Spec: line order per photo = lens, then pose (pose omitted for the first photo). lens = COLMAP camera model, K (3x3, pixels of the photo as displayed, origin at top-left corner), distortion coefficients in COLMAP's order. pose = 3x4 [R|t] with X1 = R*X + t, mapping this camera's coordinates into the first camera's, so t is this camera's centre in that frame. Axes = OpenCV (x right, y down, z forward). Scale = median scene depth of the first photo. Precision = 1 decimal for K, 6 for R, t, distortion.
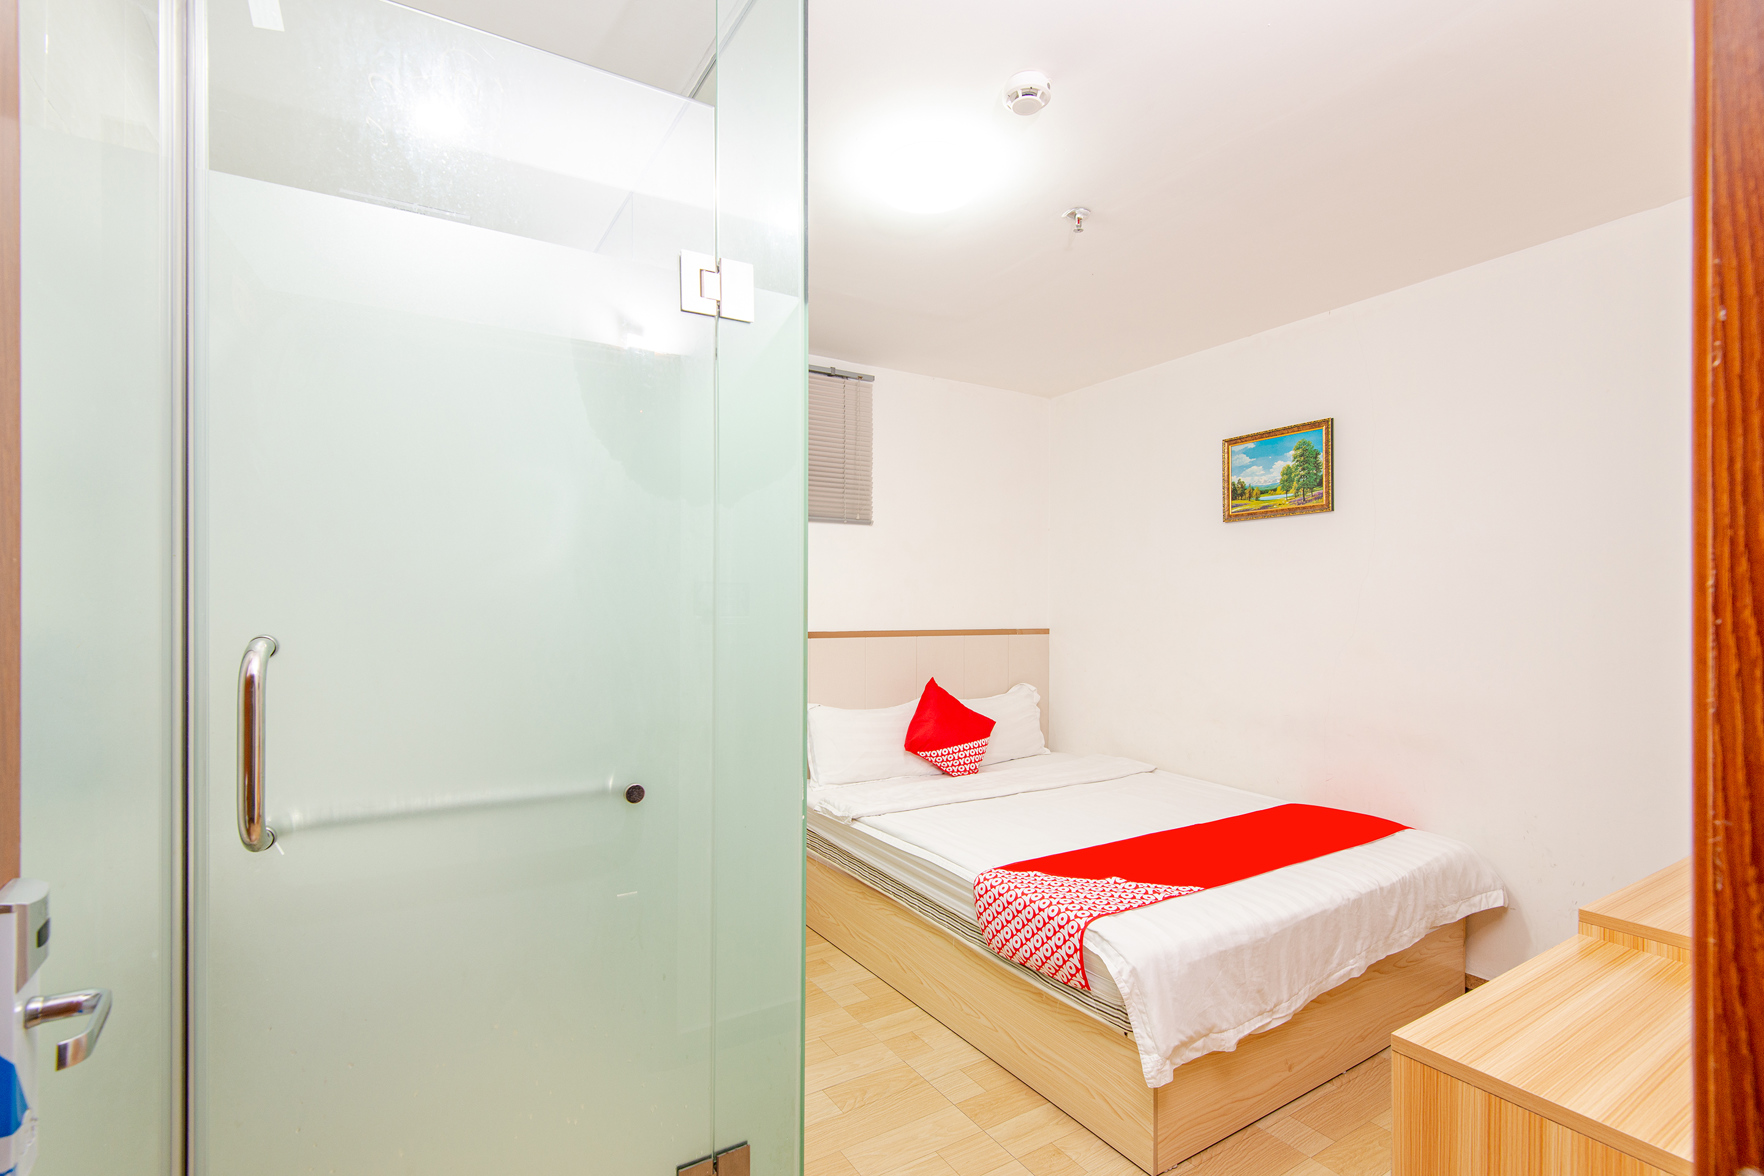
lens RADIAL K [[817.4, 0, 881.2], [0, 817.4, 605.7], [0, 0, 1]] dist [0.000310, -0.000027]
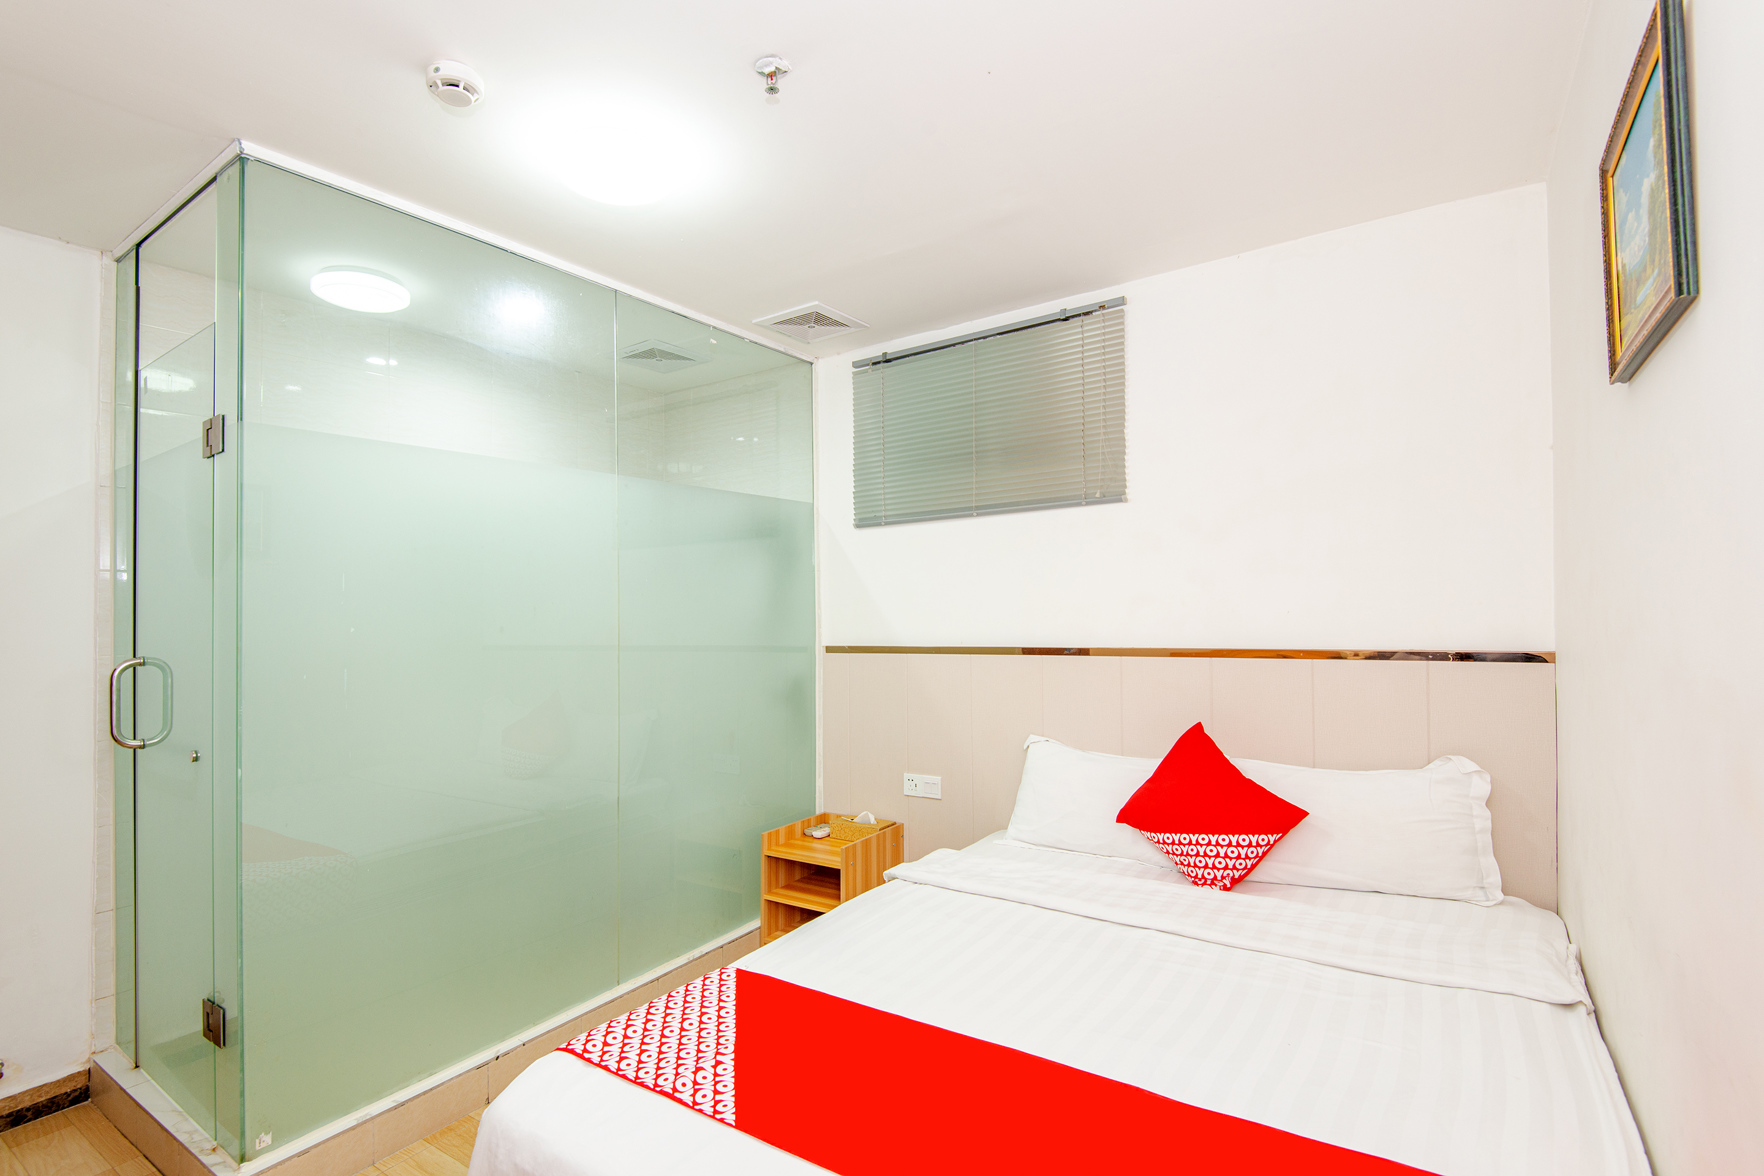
lens RADIAL K [[842.1, 0, 882.0], [0, 842.1, 588.0], [0, 0, 1]] dist [-0.000638, -0.000128]
pose [[0.412095, -0.035315, -0.910456, 0.577899], [0.024202, 0.999320, -0.027807, -0.006958], [0.910819, -0.010576, 0.412670, 0.496809]]
